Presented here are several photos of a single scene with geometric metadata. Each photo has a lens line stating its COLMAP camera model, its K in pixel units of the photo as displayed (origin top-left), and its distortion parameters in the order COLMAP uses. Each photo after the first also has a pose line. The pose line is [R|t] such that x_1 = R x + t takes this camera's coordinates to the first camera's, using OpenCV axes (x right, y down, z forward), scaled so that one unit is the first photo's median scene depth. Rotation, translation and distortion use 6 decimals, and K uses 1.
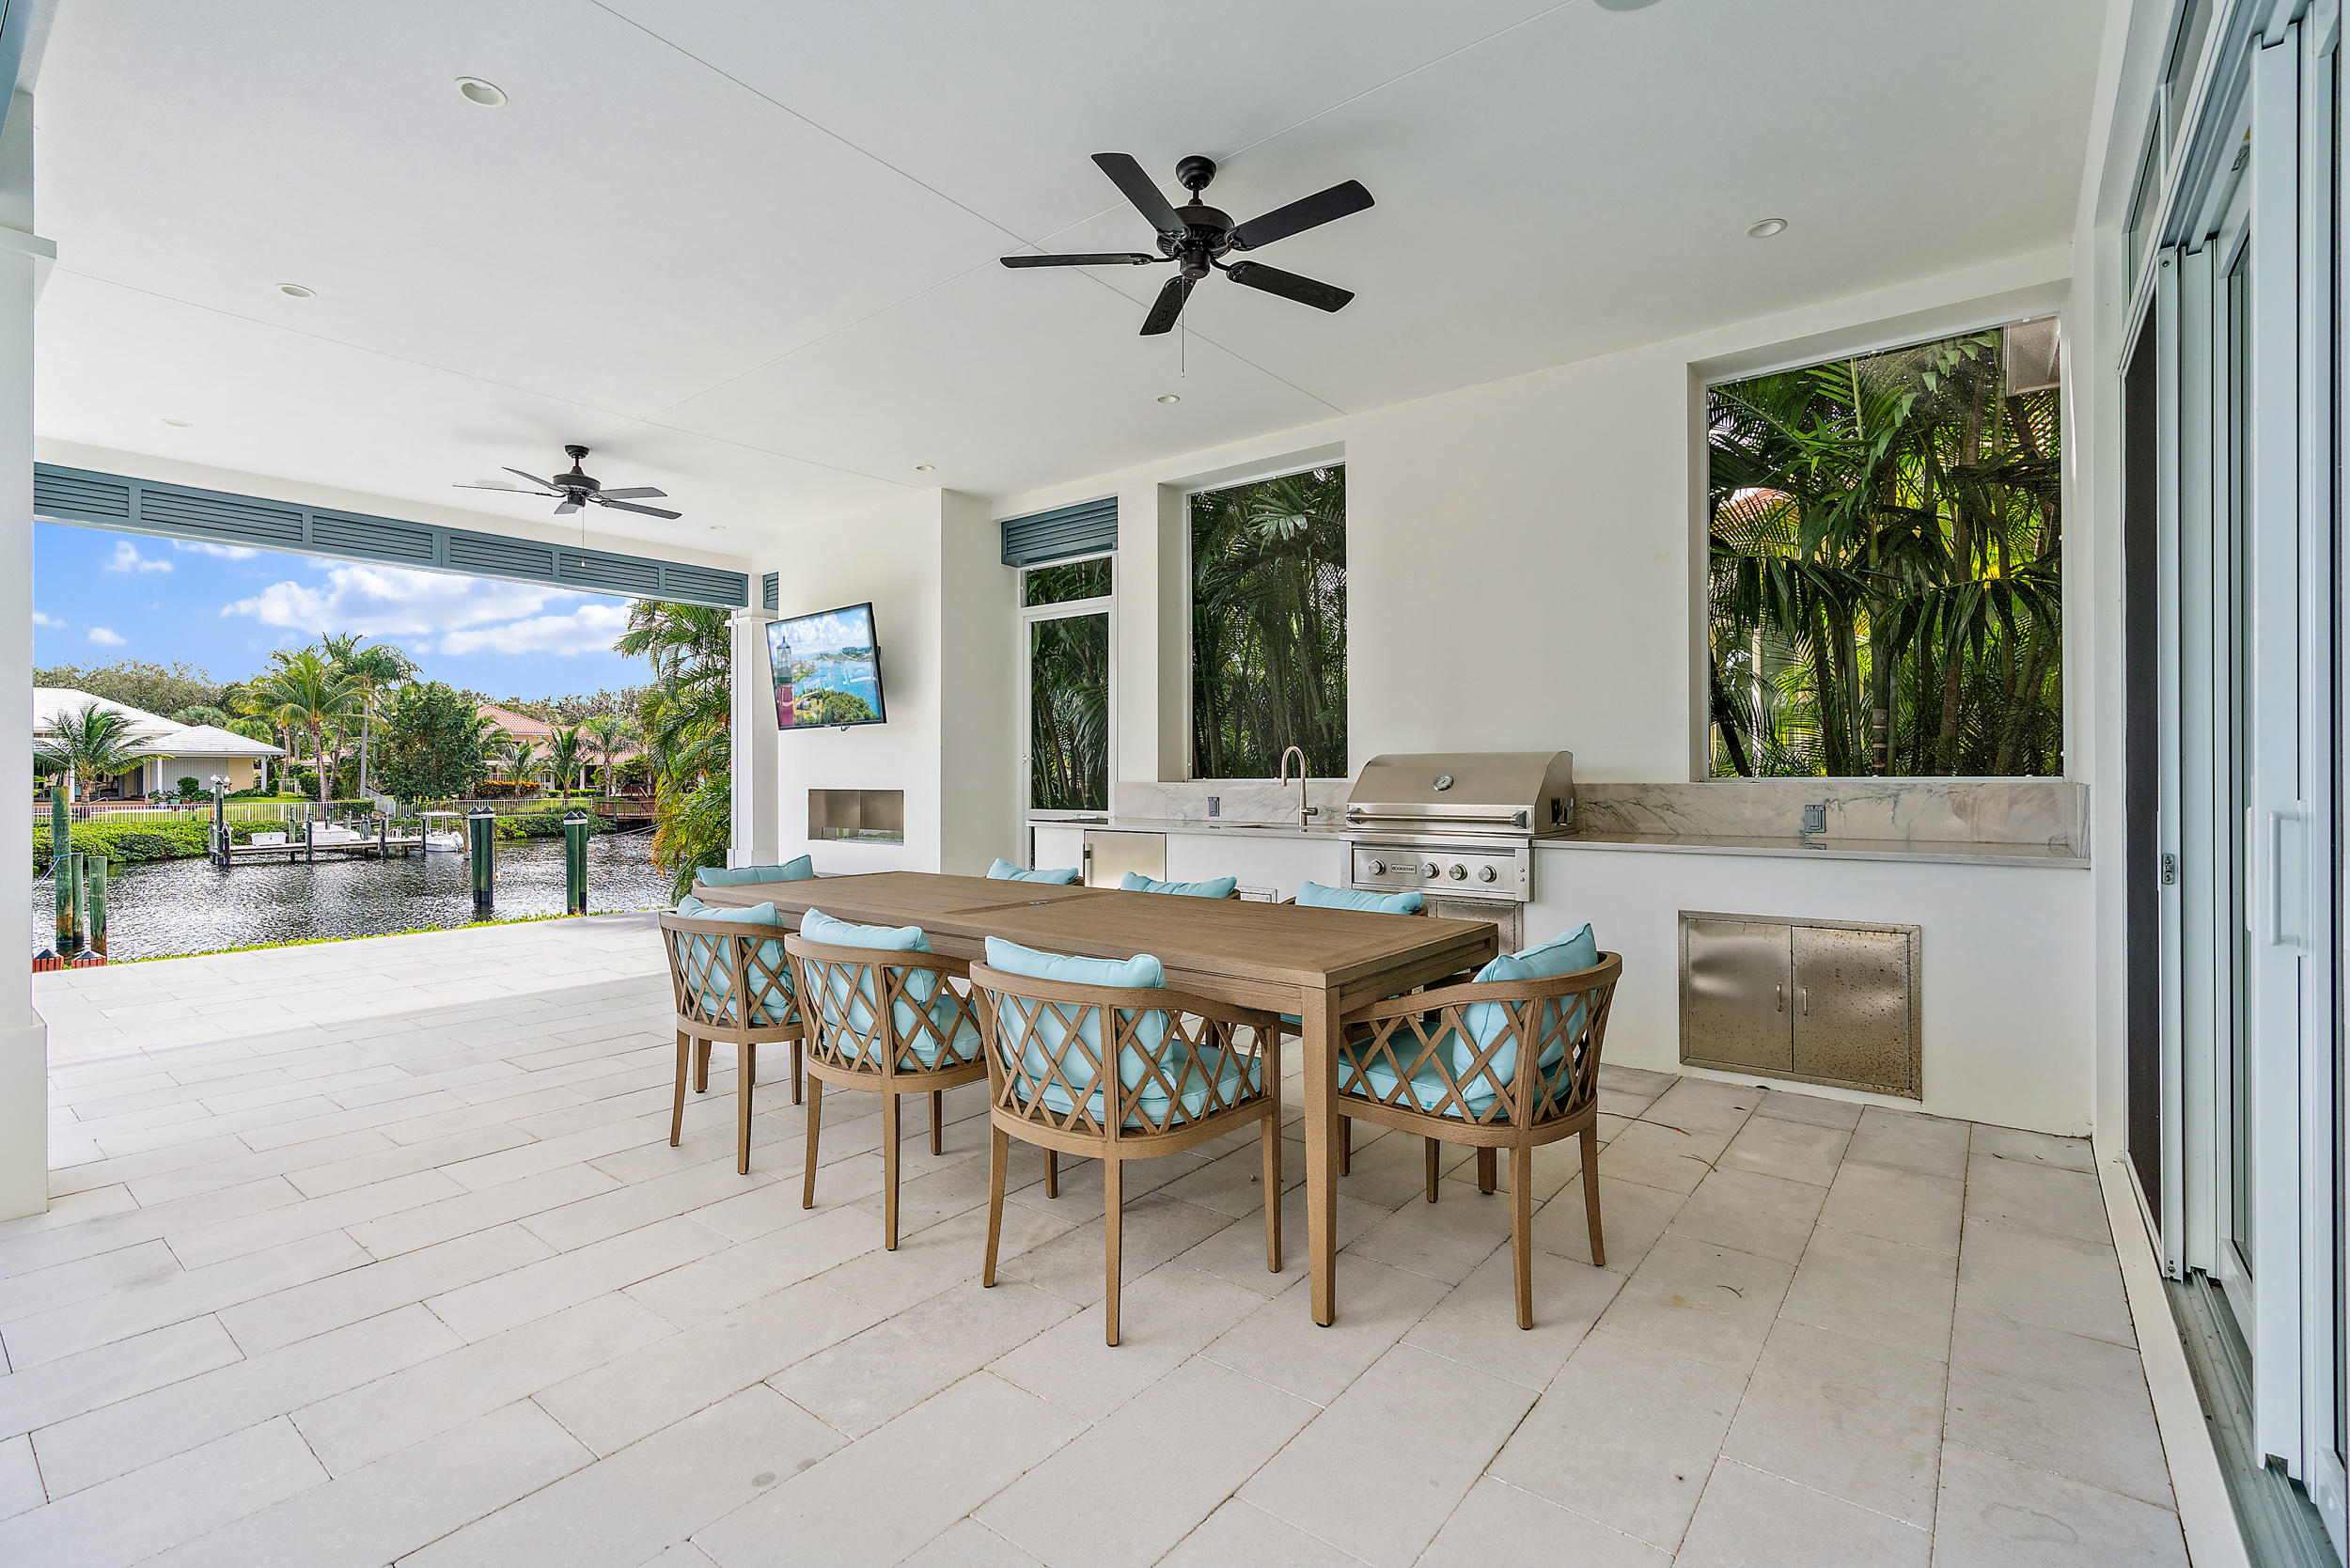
lens RADIAL K [[1060.9, 0, 1173.3], [0, 1060.9, 784.6], [0, 0, 1]] dist [-0.001622, -0.000317]
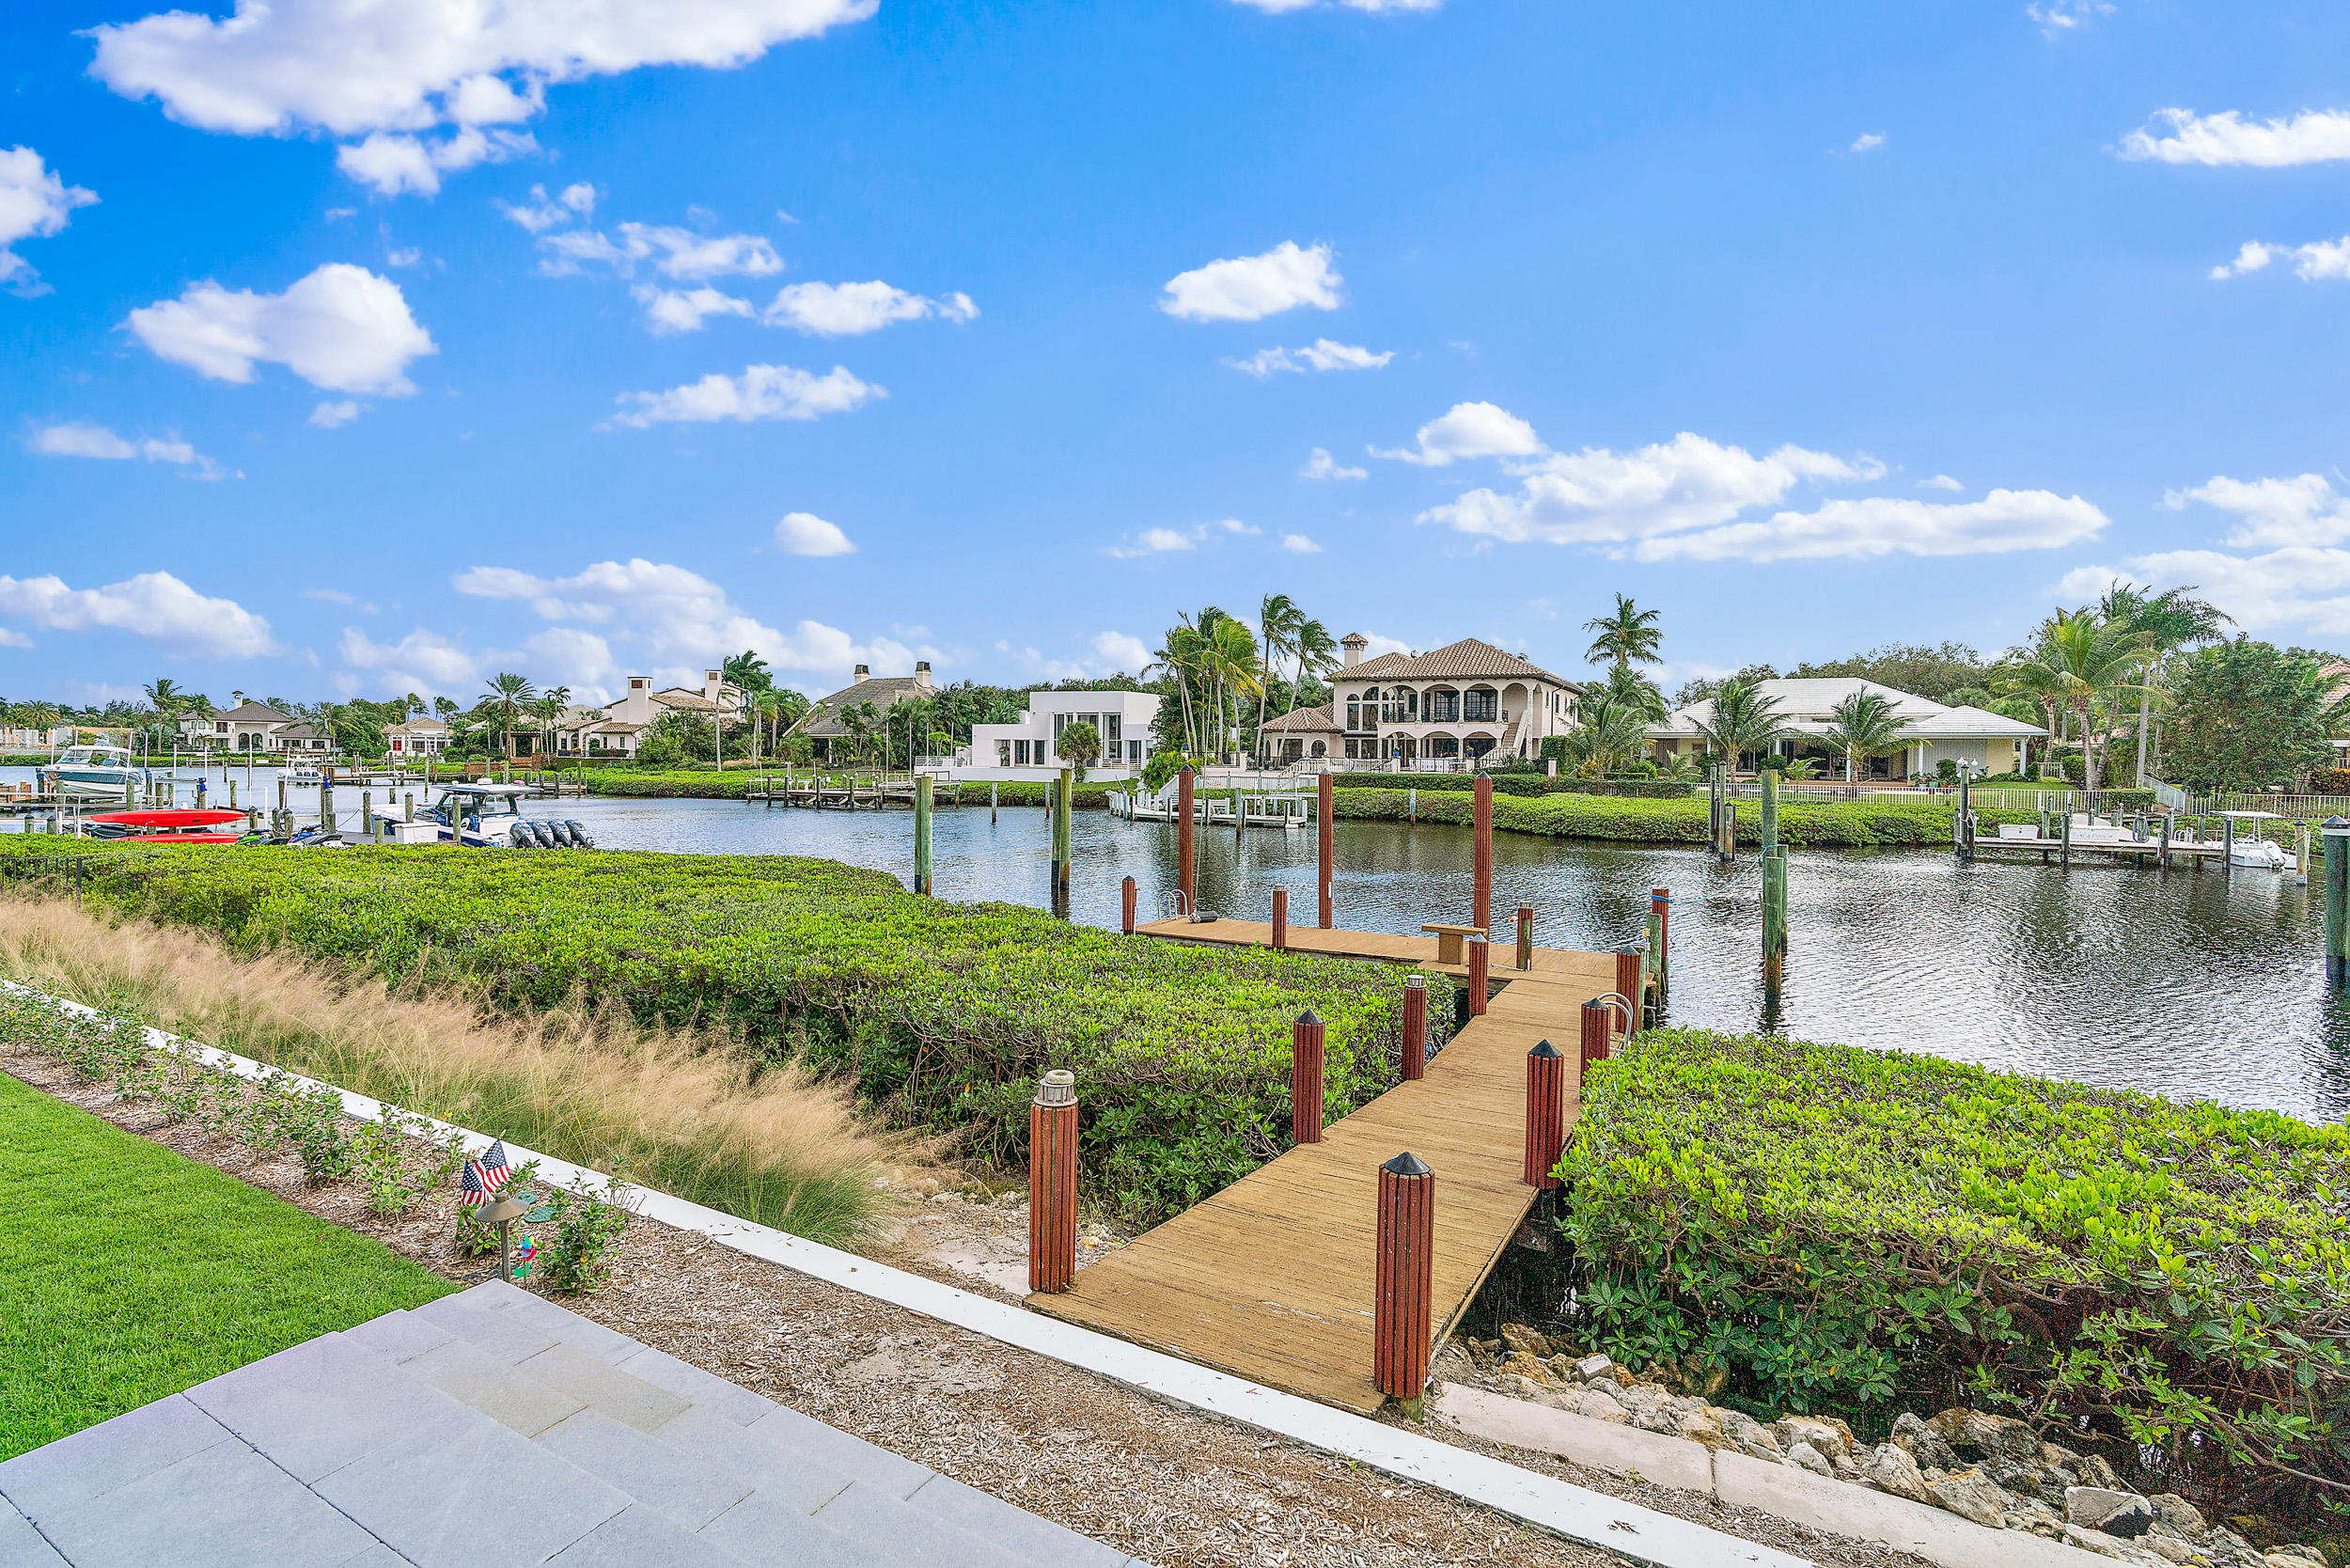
lens RADIAL K [[1060.9, 0, 1172.7], [0, 1060.9, 780.4], [0, 0, 1]] dist [-0.001622, -0.000317]
pose [[0.175863, 0.027357, -0.984034, -0.101810], [-0.016989, 0.999549, 0.024753, 0.000020], [0.984268, 0.012364, 0.176249, 0.134728]]
